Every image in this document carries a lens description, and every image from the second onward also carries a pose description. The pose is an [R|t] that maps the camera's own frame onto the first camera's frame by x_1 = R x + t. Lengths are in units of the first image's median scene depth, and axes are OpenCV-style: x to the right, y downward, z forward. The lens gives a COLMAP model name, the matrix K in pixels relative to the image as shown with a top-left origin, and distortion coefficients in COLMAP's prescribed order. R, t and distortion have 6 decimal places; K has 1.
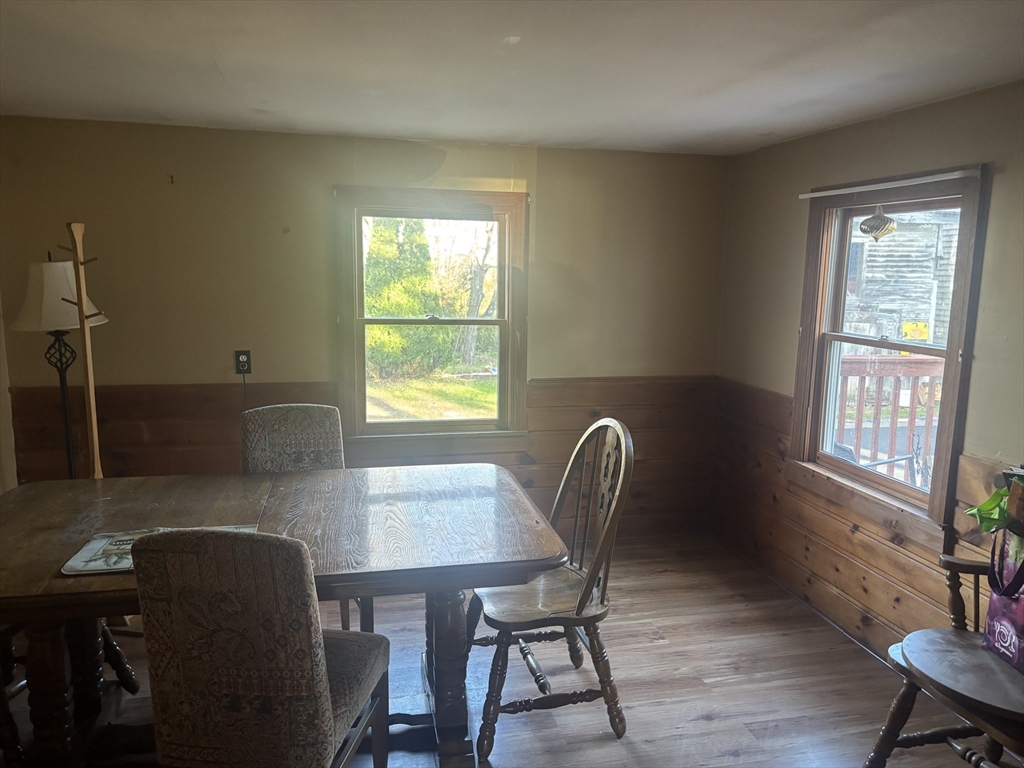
lens RADIAL K [[770.7, 0, 514.9], [0, 770.7, 386.9], [0, 0, 1]] dist [0.053185, -0.036485]
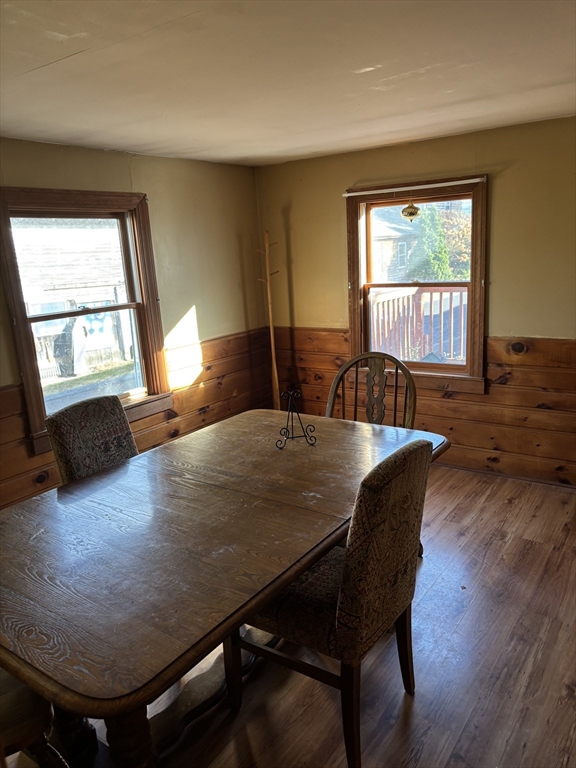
lens RADIAL K [[578.0, 0, 289.7], [0, 578.0, 383.5], [0, 0, 1]] dist [0.053185, -0.036485]
pose [[0.748407, -0.209597, 0.629251, -0.574235], [0.171156, 0.977651, 0.122079, -0.047765], [-0.640775, 0.016335, 0.767555, 0.229229]]
